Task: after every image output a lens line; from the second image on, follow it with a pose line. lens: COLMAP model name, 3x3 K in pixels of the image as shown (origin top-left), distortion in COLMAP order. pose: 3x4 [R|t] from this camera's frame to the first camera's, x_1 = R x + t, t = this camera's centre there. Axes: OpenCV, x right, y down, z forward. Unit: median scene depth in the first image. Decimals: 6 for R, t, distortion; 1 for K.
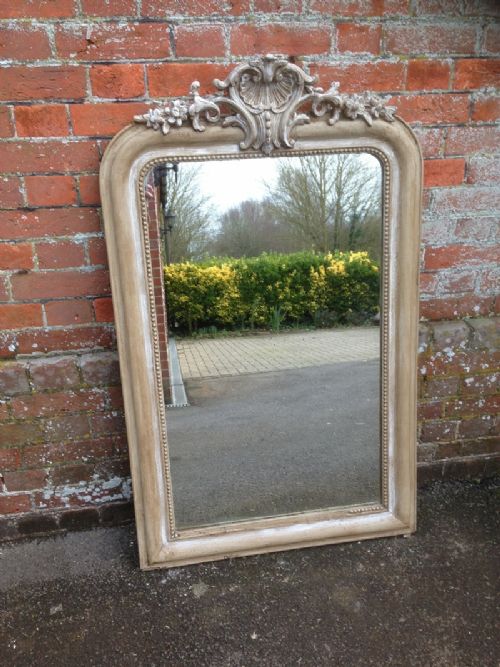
lens RADIAL K [[607.6, 0, 250.0], [0, 607.6, 333.5], [0, 0, 1]] dist [0.002171, -0.023562]
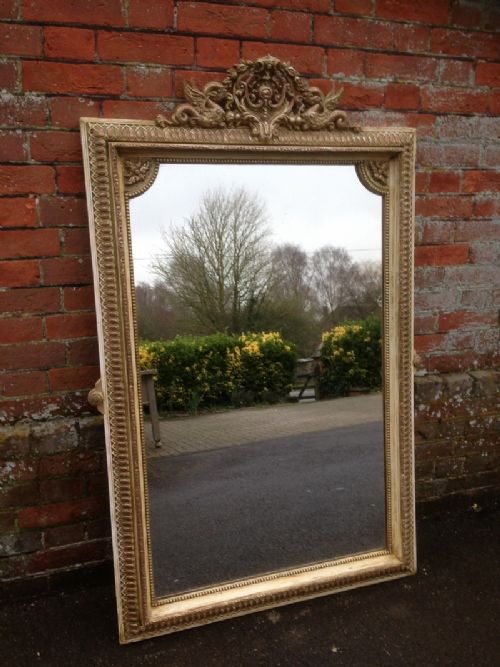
lens RADIAL K [[607.6, 0, 250.0], [0, 607.6, 333.5], [0, 0, 1]] dist [0.002171, -0.023562]
pose [[0.988101, -0.012064, 0.153332, -0.239884], [0.032668, 0.990634, -0.132581, 0.043842], [-0.150296, 0.136012, 0.979240, -0.131198]]
